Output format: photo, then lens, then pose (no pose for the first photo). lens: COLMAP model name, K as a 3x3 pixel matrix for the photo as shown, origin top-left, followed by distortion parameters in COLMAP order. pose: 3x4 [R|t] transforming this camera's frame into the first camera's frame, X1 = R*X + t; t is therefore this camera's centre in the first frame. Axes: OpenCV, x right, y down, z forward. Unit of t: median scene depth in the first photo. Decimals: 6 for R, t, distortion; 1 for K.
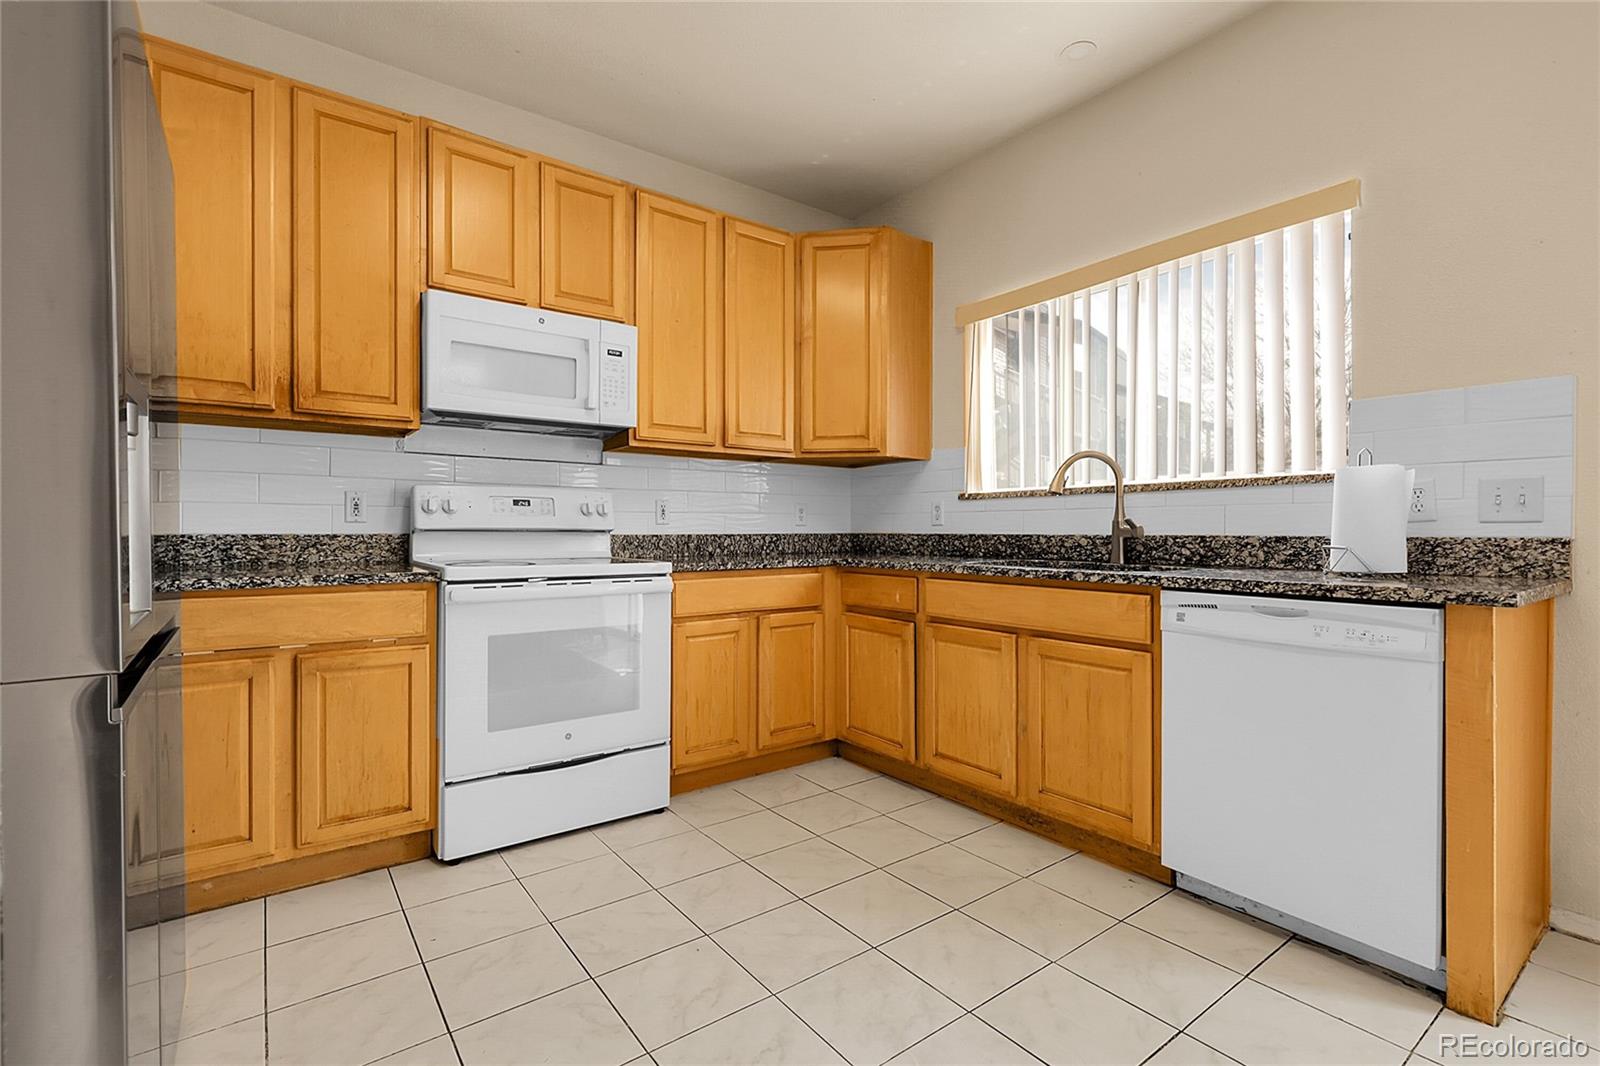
lens RADIAL K [[710.4, 0, 796.1], [0, 710.4, 530.4], [0, 0, 1]] dist [0.000611, 0.000121]
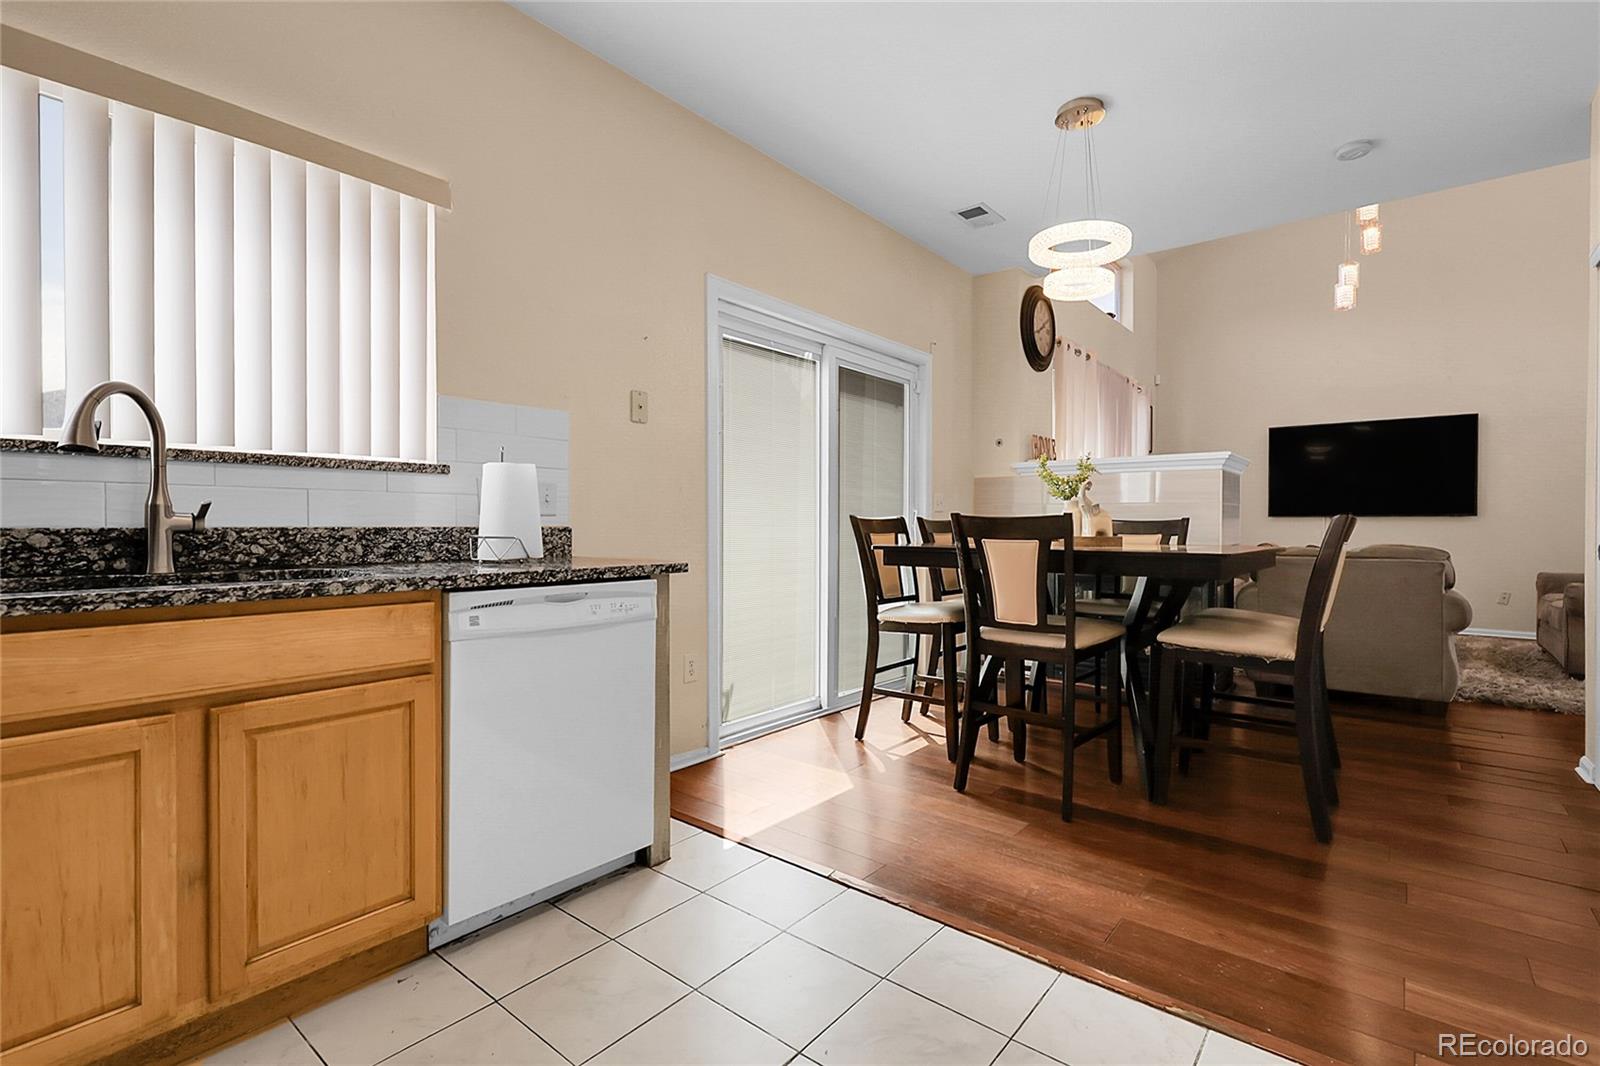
lens RADIAL K [[731.8, 0, 813.5], [0, 731.8, 532.4], [0, 0, 1]] dist [0.006630, -0.000503]
pose [[-0.241957, -0.010411, 0.970231, -0.352428], [-0.000986, 0.999945, 0.010484, 0.004108], [-0.970286, 0.001580, -0.241954, 0.684958]]
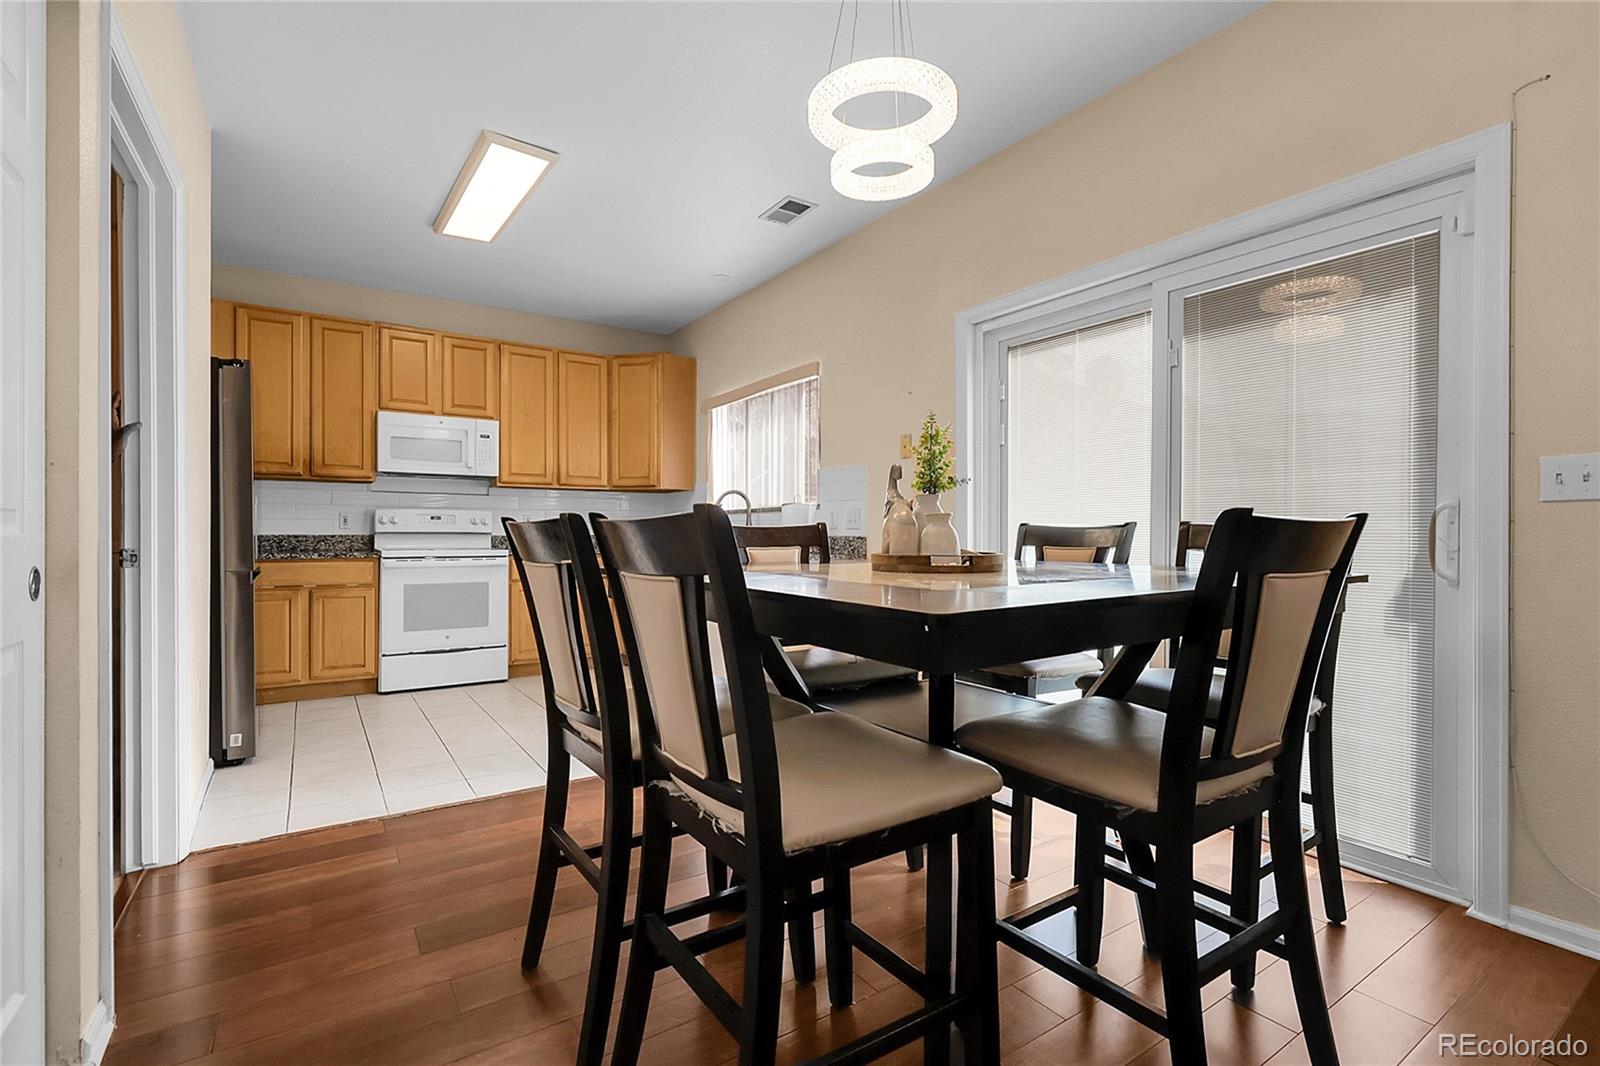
lens RADIAL K [[731.8, 0, 813.5], [0, 731.8, 532.4], [0, 0, 1]] dist [0.006630, -0.000503]
pose [[0.999034, 0.000354, -0.043945, 0.801942], [-0.000405, 0.999999, -0.001161, 0.000142], [0.043945, 0.001178, 0.999033, -1.012847]]
